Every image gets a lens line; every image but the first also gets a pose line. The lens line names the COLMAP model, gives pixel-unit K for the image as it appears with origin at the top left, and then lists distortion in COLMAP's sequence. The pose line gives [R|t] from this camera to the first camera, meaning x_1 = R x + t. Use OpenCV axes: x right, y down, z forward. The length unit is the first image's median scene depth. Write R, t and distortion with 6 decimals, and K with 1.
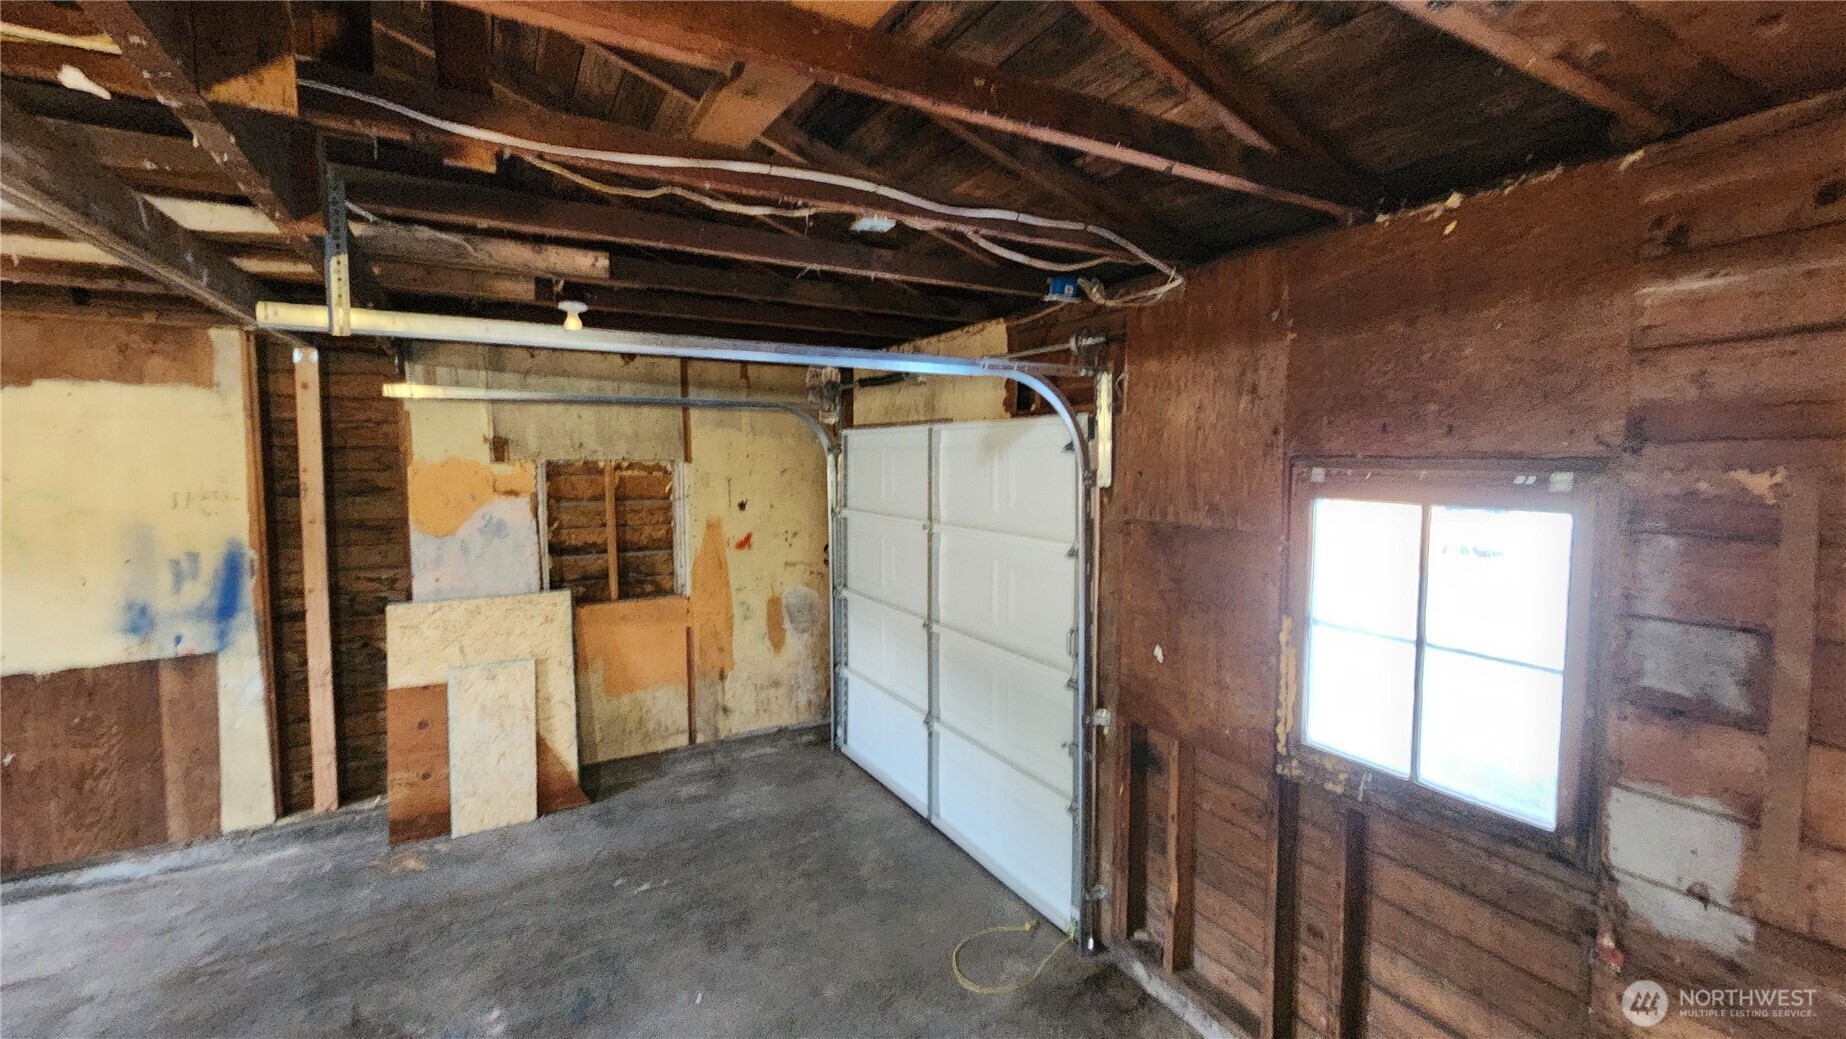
lens RADIAL K [[765.1, 0, 932.5], [0, 765.1, 508.4], [0, 0, 1]] dist [-0.000708, -0.000699]
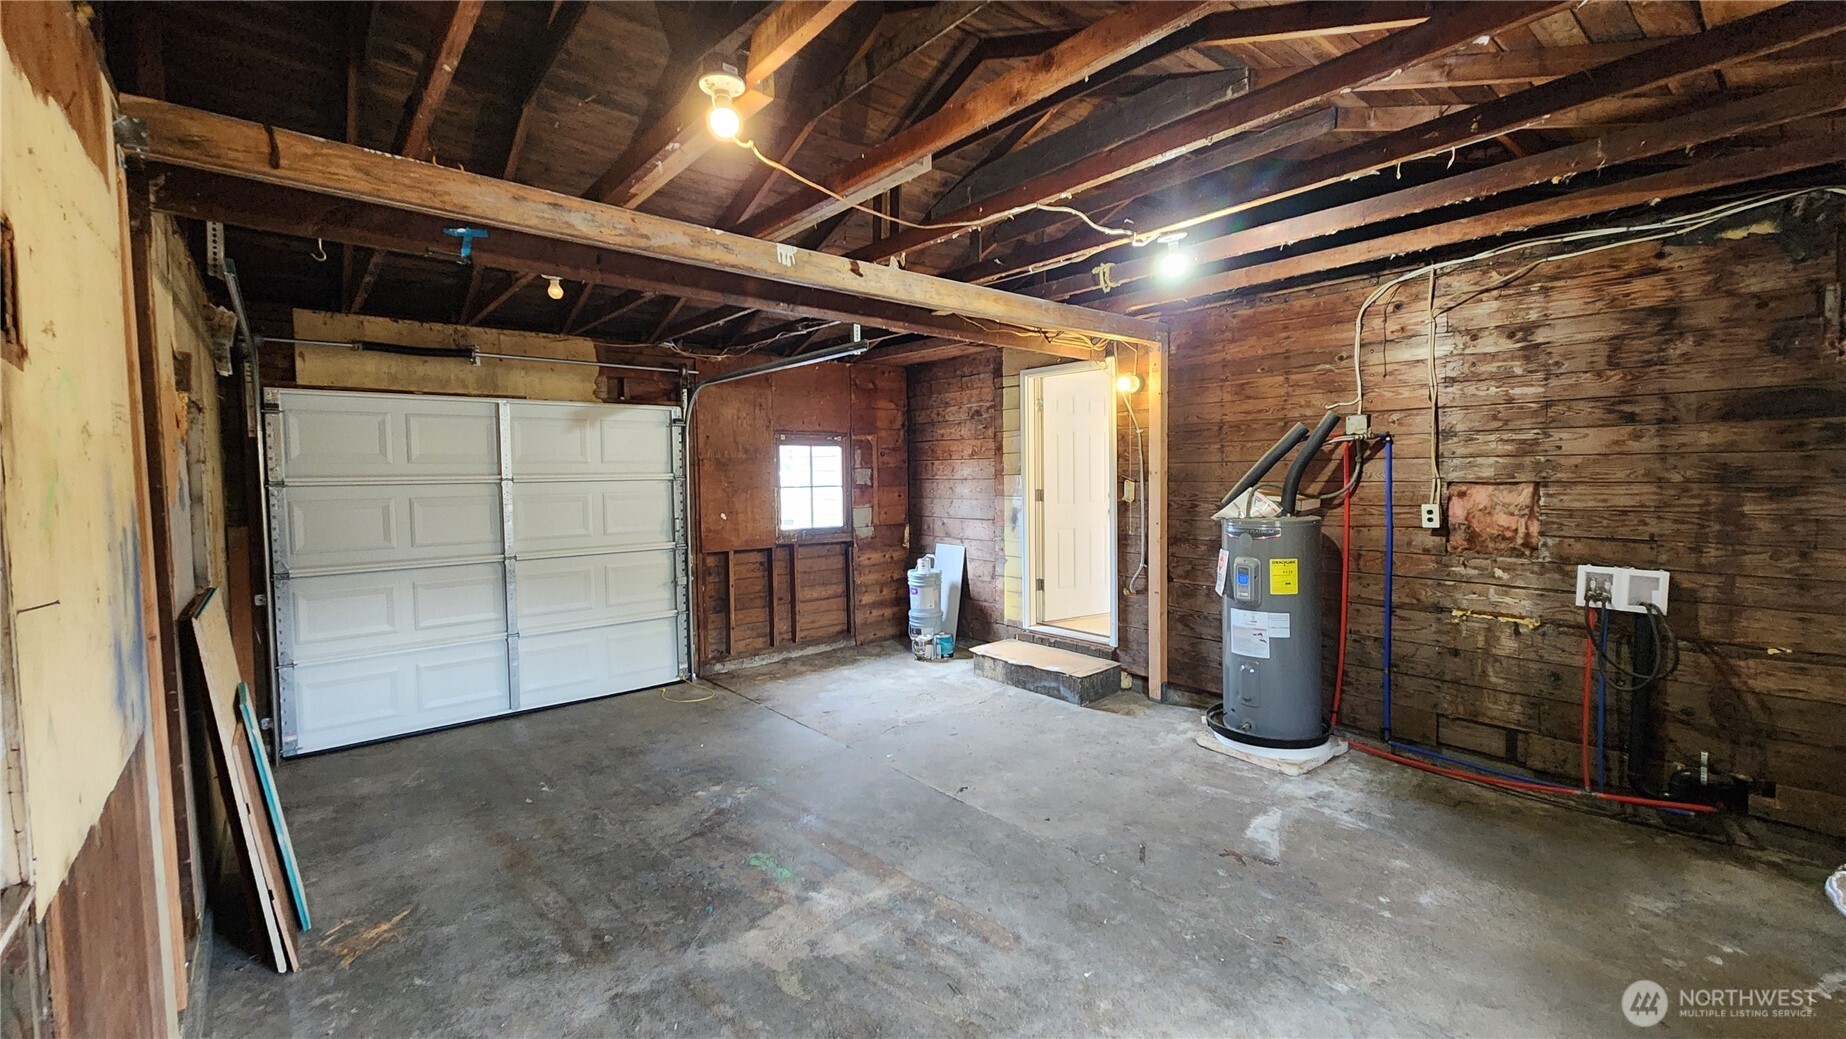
lens RADIAL K [[765.1, 0, 932.5], [0, 765.1, 508.4], [0, 0, 1]] dist [-0.000708, -0.000699]
pose [[-0.171188, -0.049657, 0.983986, -2.187512], [0.079332, 0.994791, 0.064004, 0.075332], [-0.982039, 0.089018, -0.166357, 0.818749]]
